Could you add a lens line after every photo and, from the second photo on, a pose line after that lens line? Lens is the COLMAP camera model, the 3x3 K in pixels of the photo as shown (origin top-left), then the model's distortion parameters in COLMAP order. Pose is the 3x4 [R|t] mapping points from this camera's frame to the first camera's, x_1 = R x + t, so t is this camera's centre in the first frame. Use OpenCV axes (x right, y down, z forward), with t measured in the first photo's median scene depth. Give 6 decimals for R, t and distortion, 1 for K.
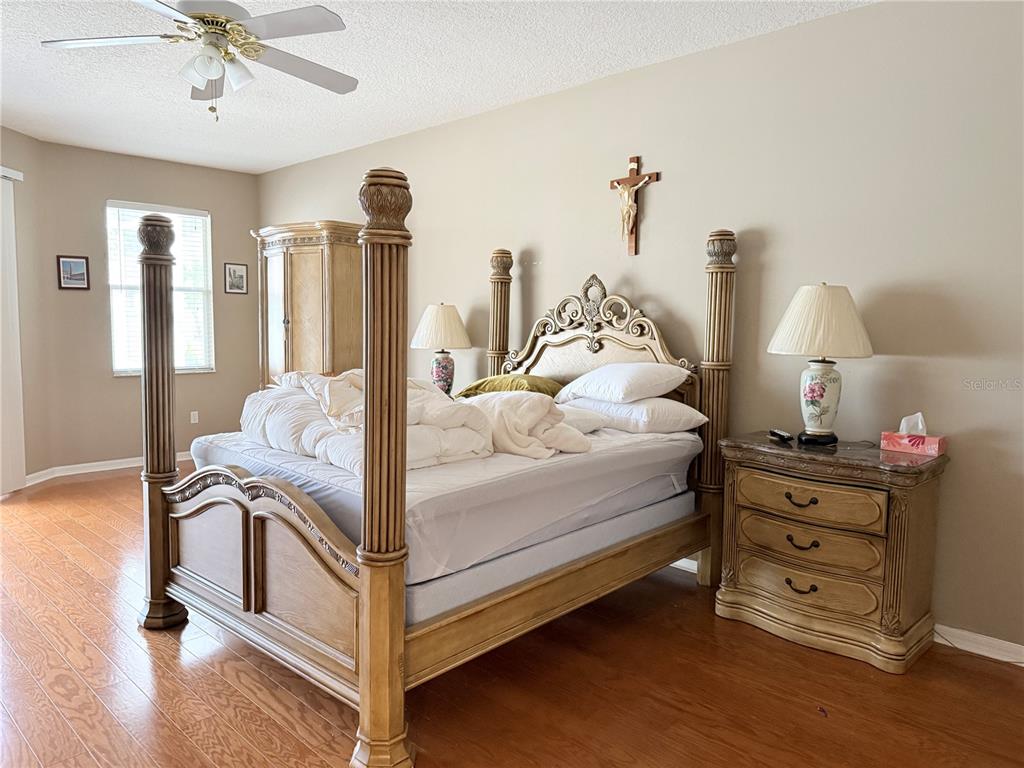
lens RADIAL K [[734.6, 0, 512.0], [0, 734.6, 384.0], [0, 0, 1]] dist [0.145201, -0.164586]
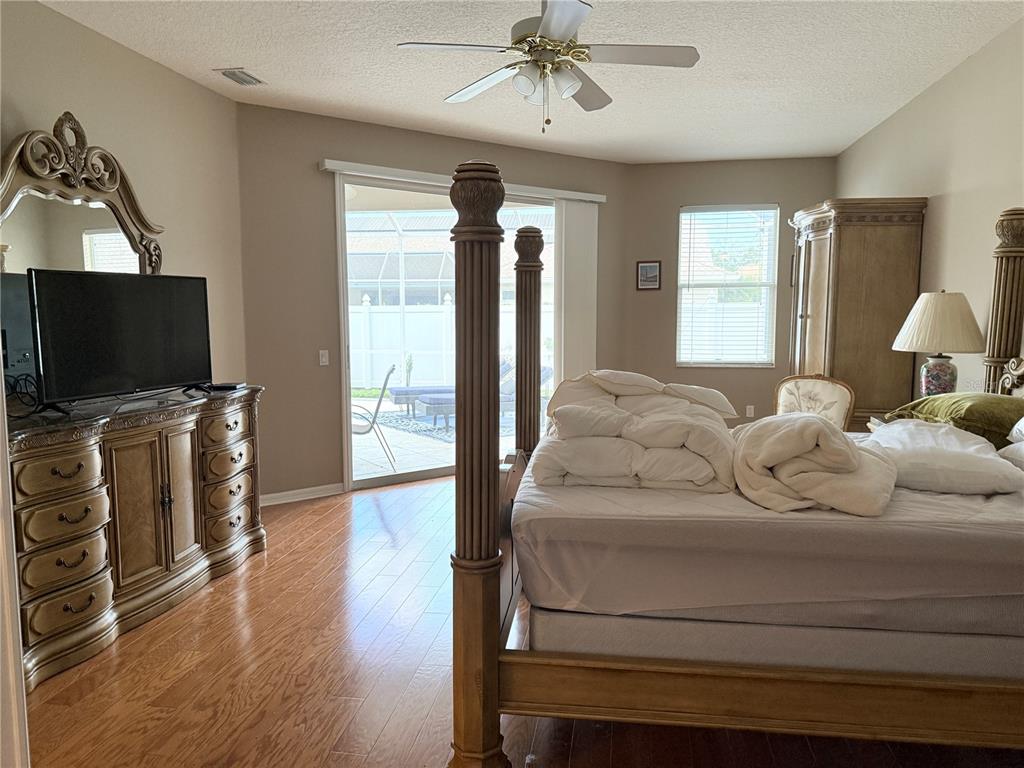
lens RADIAL K [[734.6, 0, 512.0], [0, 734.6, 384.0], [0, 0, 1]] dist [0.145201, -0.164586]
pose [[0.577866, 0.074000, -0.812770, 0.436481], [-0.064819, 0.996896, 0.044679, -0.034446], [0.813554, 0.026864, 0.580869, 0.326509]]
